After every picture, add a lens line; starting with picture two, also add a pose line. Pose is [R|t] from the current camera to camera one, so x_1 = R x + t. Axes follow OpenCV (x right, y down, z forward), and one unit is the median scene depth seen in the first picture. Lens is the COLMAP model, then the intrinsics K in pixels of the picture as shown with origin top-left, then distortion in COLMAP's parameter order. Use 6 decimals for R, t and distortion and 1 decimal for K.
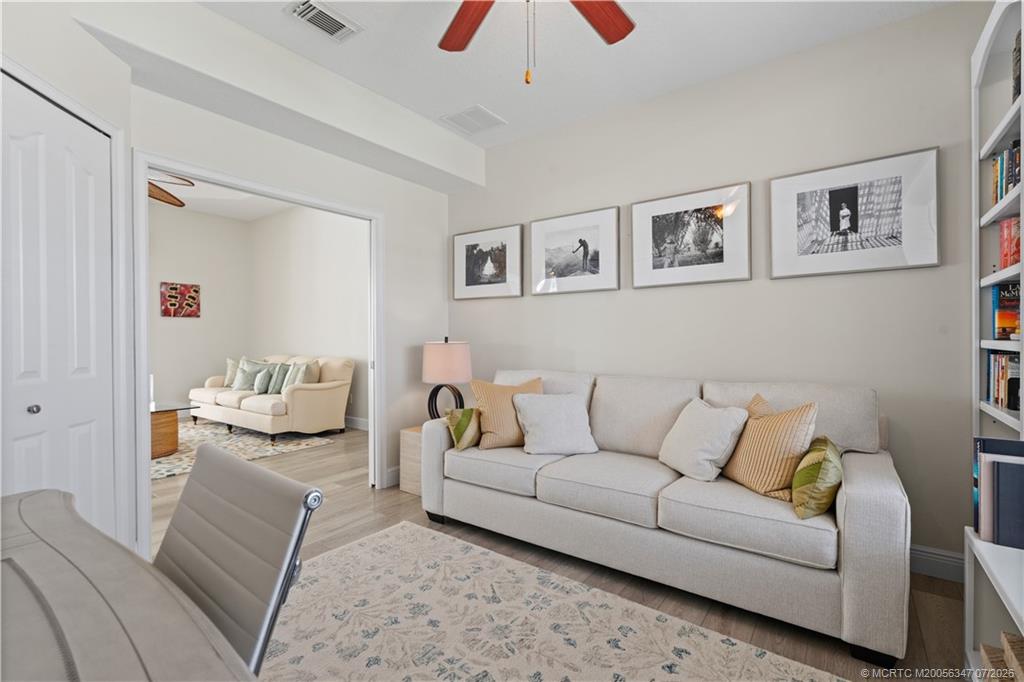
lens RADIAL K [[470.6, 0, 513.1], [0, 470.6, 342.0], [0, 0, 1]] dist [-0.000544, -0.000037]
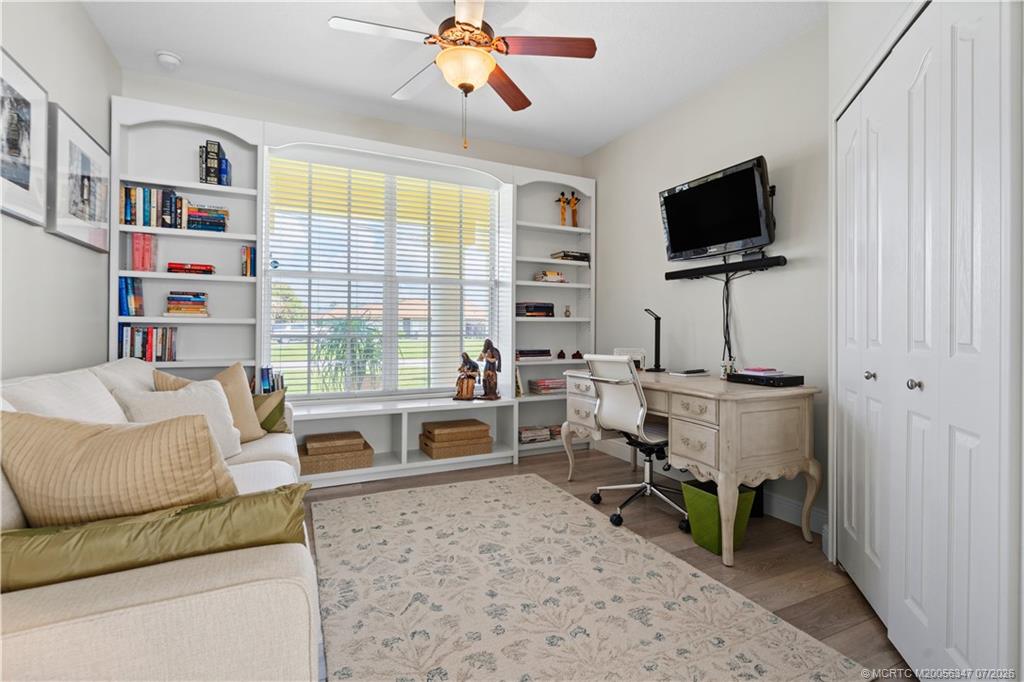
lens RADIAL K [[470.6, 0, 513.1], [0, 470.6, 342.0], [0, 0, 1]] dist [-0.000544, -0.000037]
pose [[-0.883300, -0.013367, 0.468618, -0.668968], [0.001078, 0.999533, 0.030543, 0.031701], [-0.468807, 0.027484, -0.882873, 1.841643]]
